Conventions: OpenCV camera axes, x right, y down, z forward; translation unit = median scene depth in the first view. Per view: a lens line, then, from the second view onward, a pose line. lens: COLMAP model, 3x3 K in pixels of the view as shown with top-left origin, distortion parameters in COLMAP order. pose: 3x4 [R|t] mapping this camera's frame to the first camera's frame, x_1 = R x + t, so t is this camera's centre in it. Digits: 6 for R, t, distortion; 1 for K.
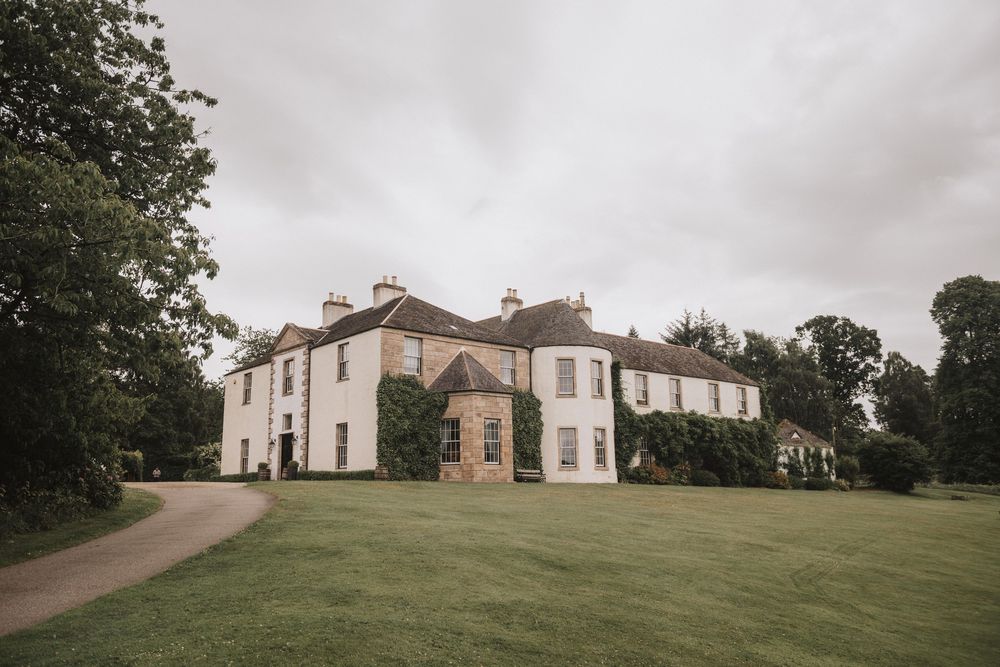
lens RADIAL K [[842.6, 0, 499.2], [0, 842.6, 332.5], [0, 0, 1]] dist [-0.016321, 0.007468]
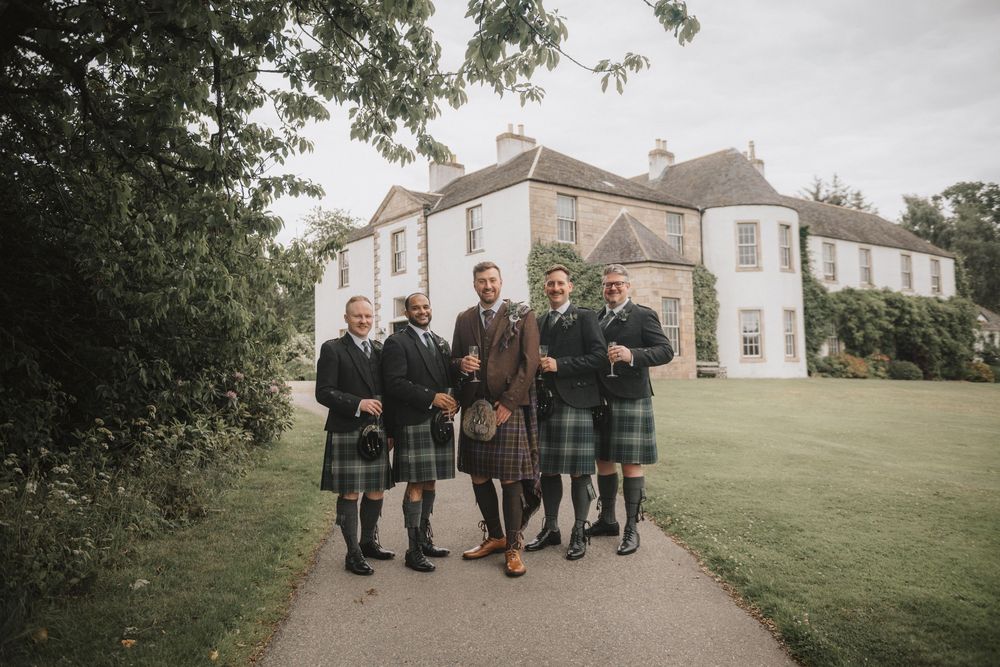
lens RADIAL K [[883.7, 0, 500.4], [0, 883.7, 334.5], [0, 0, 1]] dist [-0.001818, -0.000494]
pose [[0.997517, -0.011591, -0.069466, -0.091388], [0.020585, 0.991275, 0.130191, 0.022097], [0.067351, -0.131298, 0.989052, 0.148165]]
